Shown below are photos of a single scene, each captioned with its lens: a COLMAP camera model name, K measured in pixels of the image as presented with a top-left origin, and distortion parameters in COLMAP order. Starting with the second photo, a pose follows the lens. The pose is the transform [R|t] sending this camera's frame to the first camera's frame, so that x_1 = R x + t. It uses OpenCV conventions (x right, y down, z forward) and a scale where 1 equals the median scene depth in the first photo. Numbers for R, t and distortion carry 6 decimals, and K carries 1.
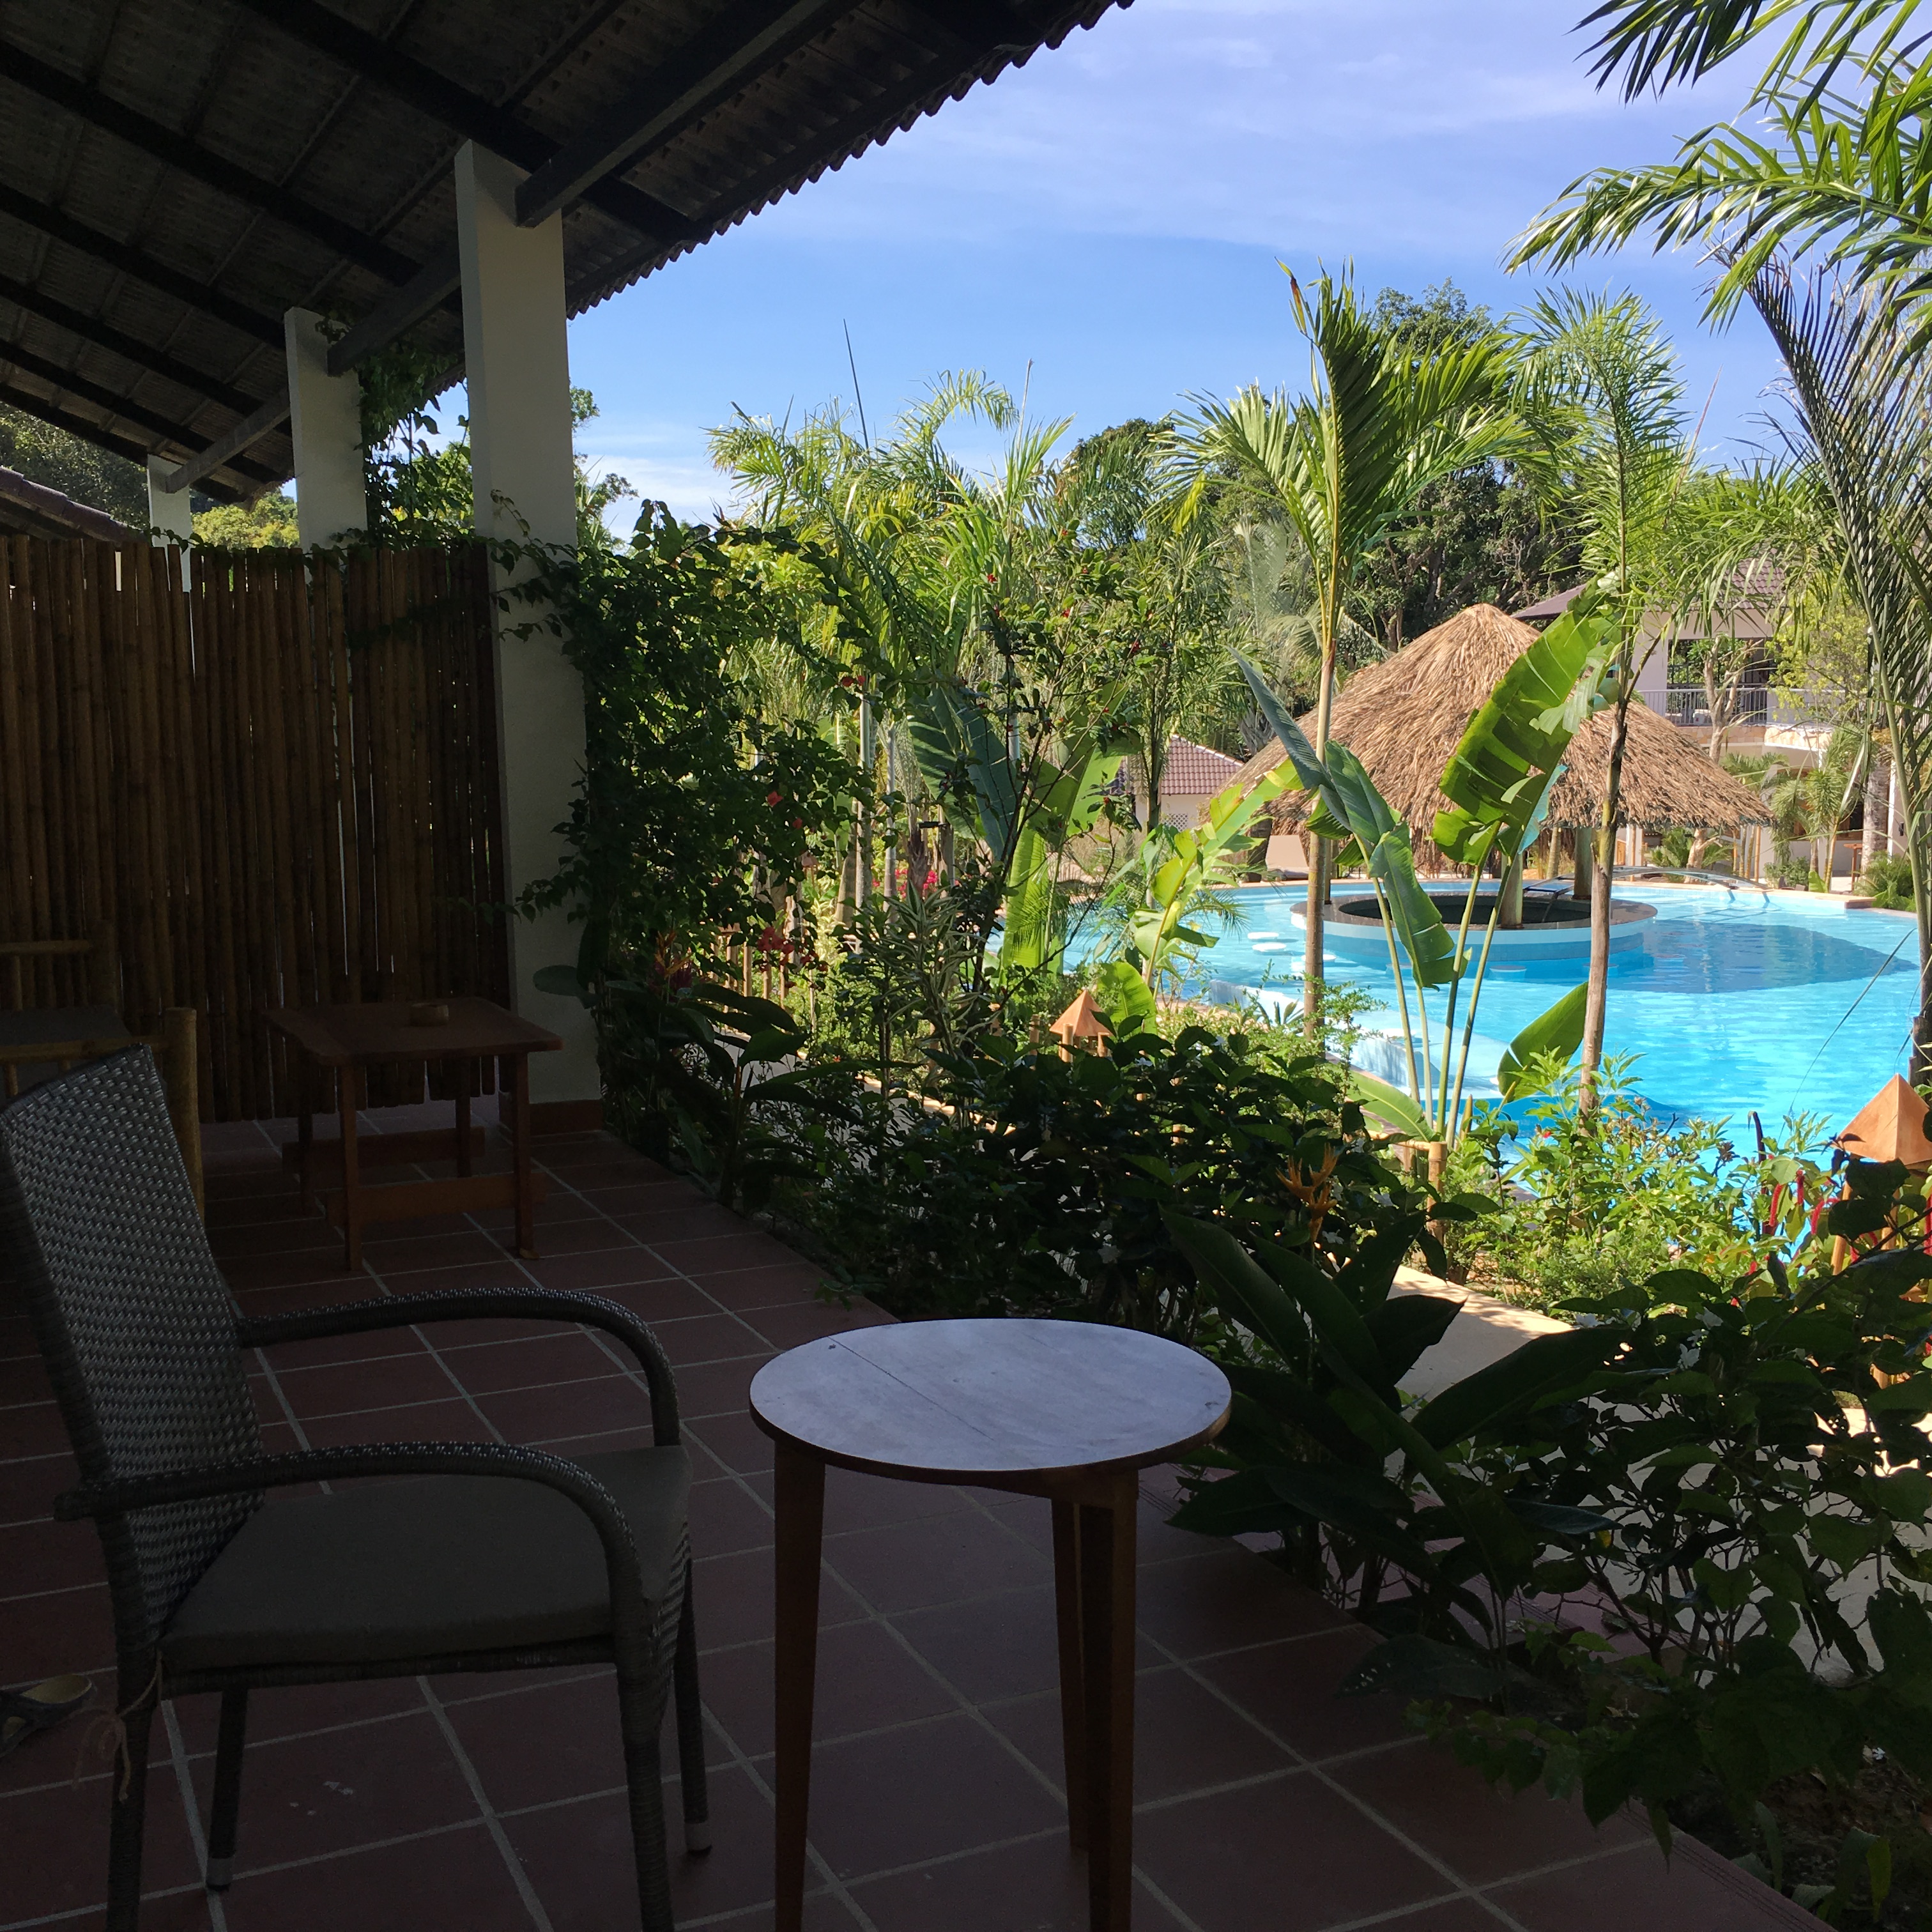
lens RADIAL K [[2187.9, 0, 966.0], [0, 2187.9, 966.0], [0, 0, 1]] dist [0.060886, 0.048148]
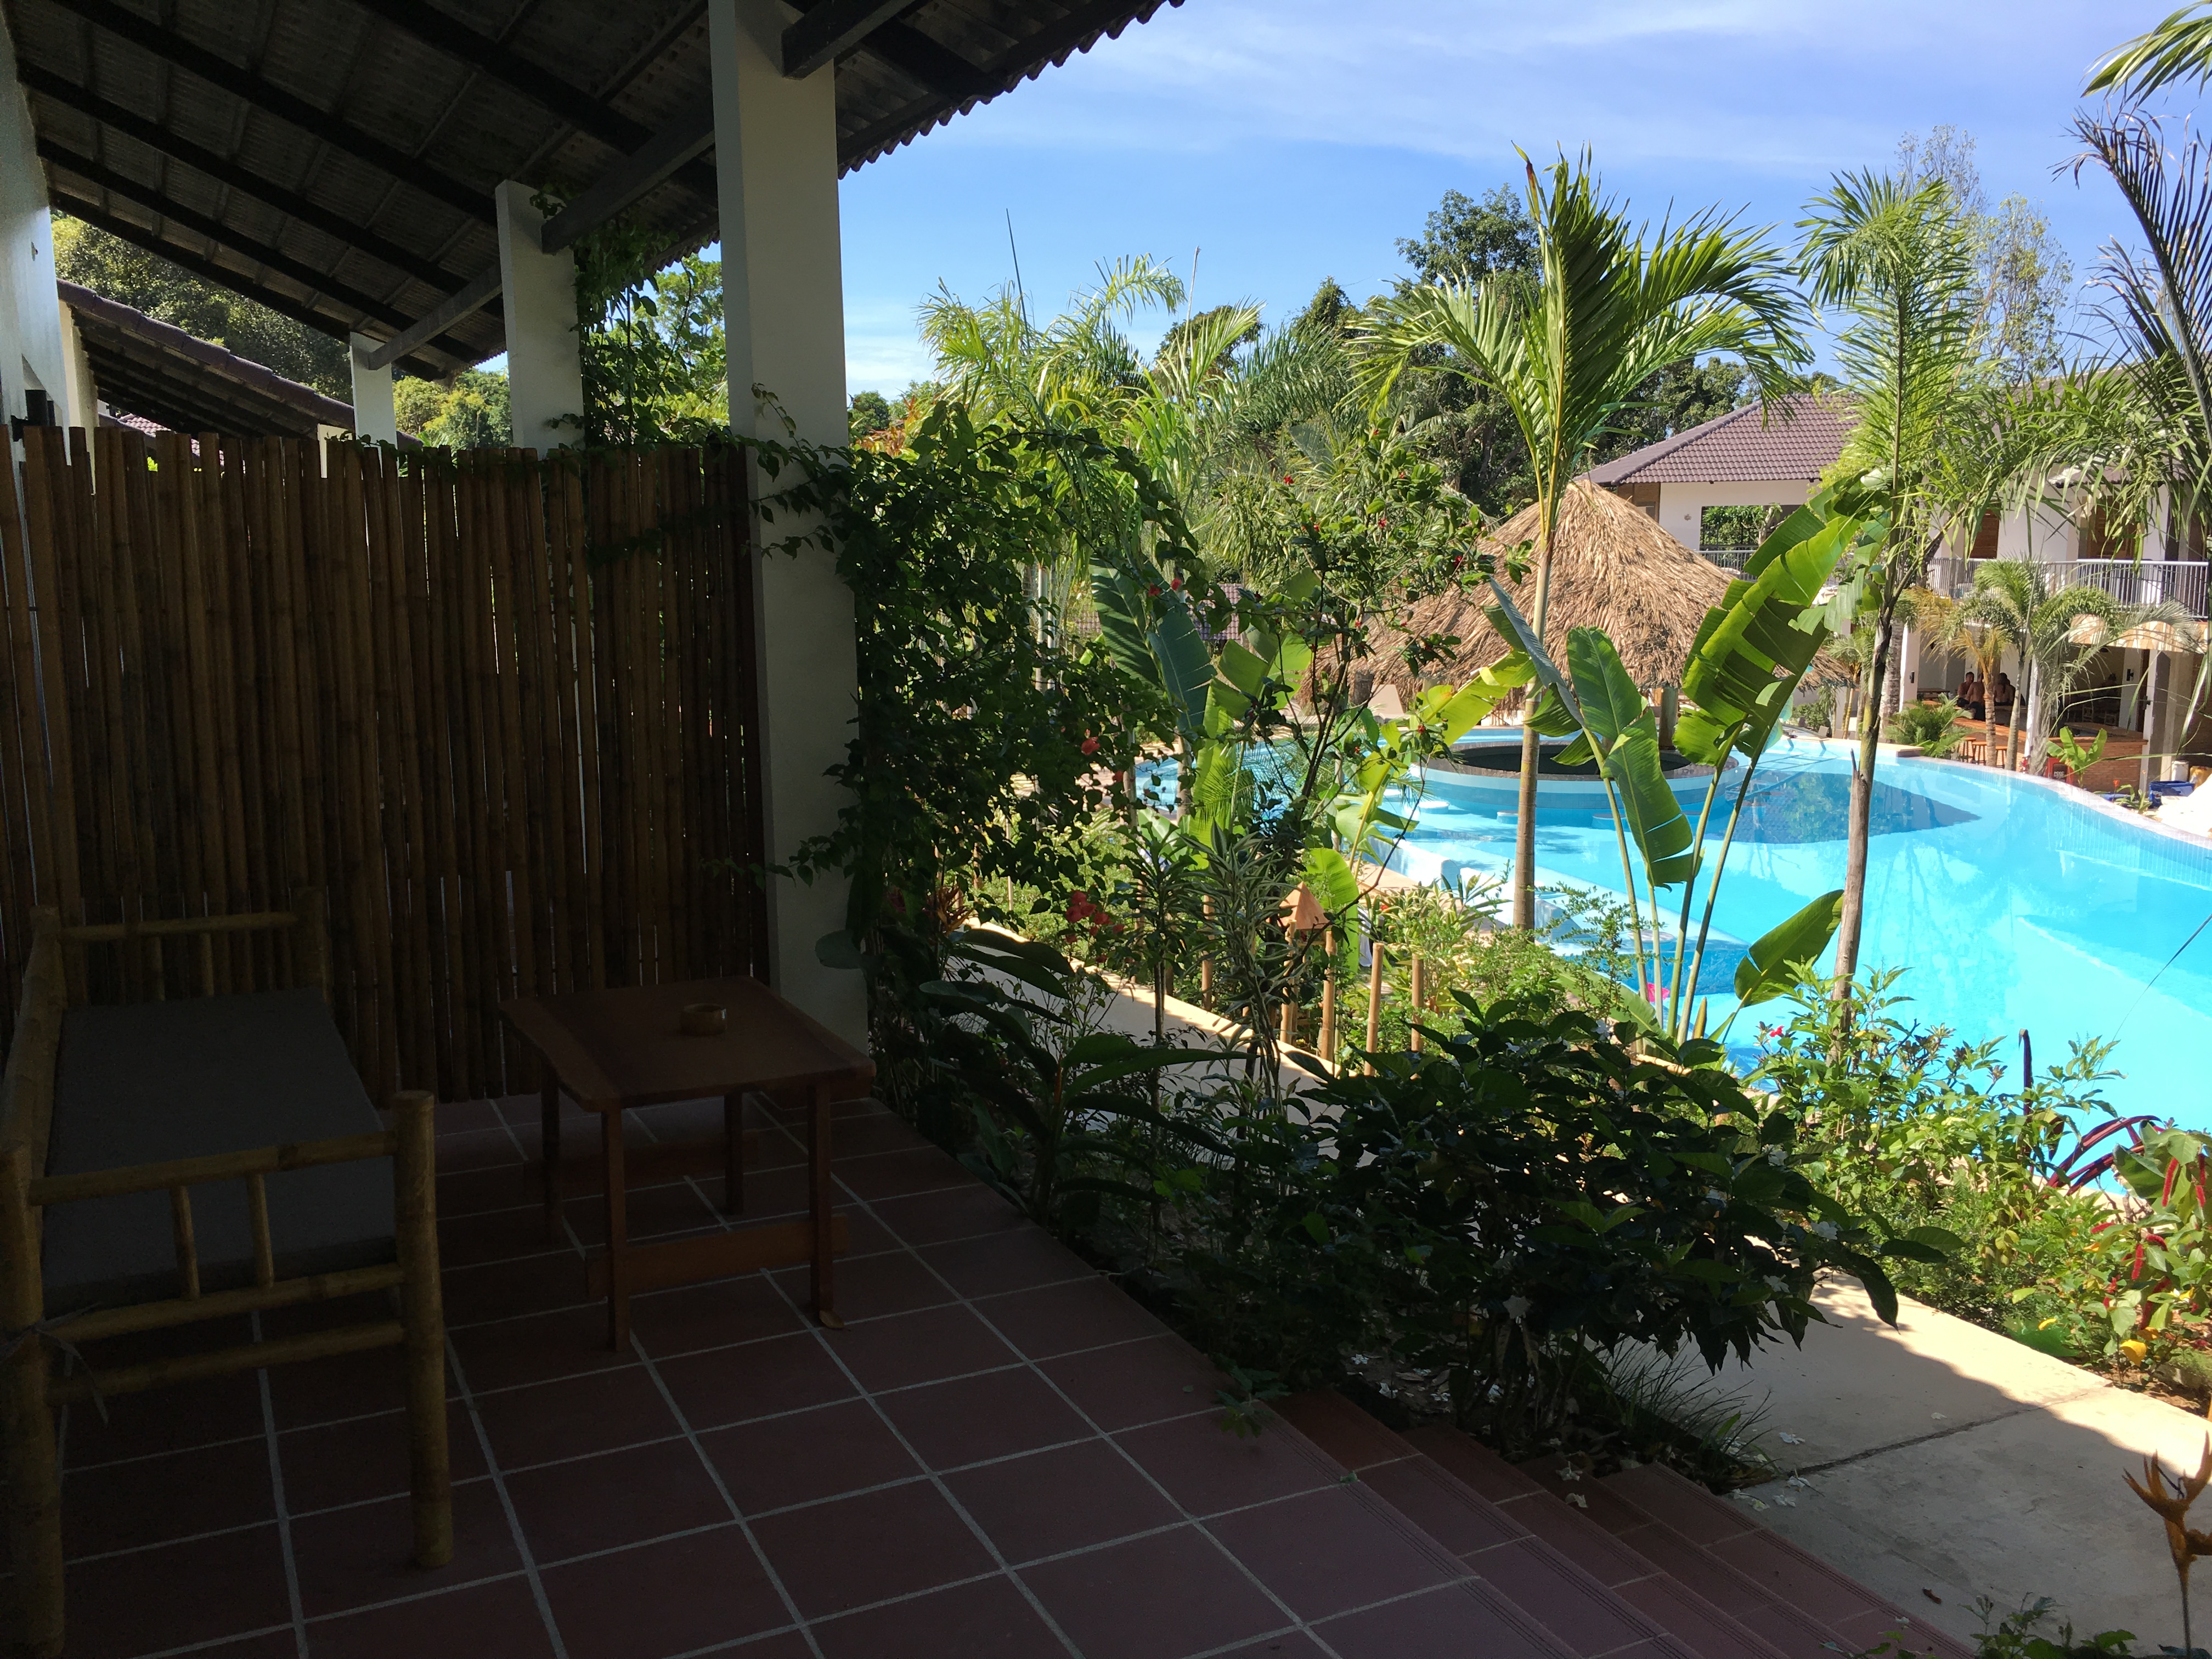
lens RADIAL K [[1867.2, 0, 1101.8], [0, 1867.2, 833.5], [0, 0, 1]] dist [0.062811, -0.001505]
pose [[0.999707, 0.002915, 0.024028, -0.066682], [-0.003652, 0.999523, 0.030679, -0.042822], [-0.023928, -0.030758, 0.999240, 0.173111]]
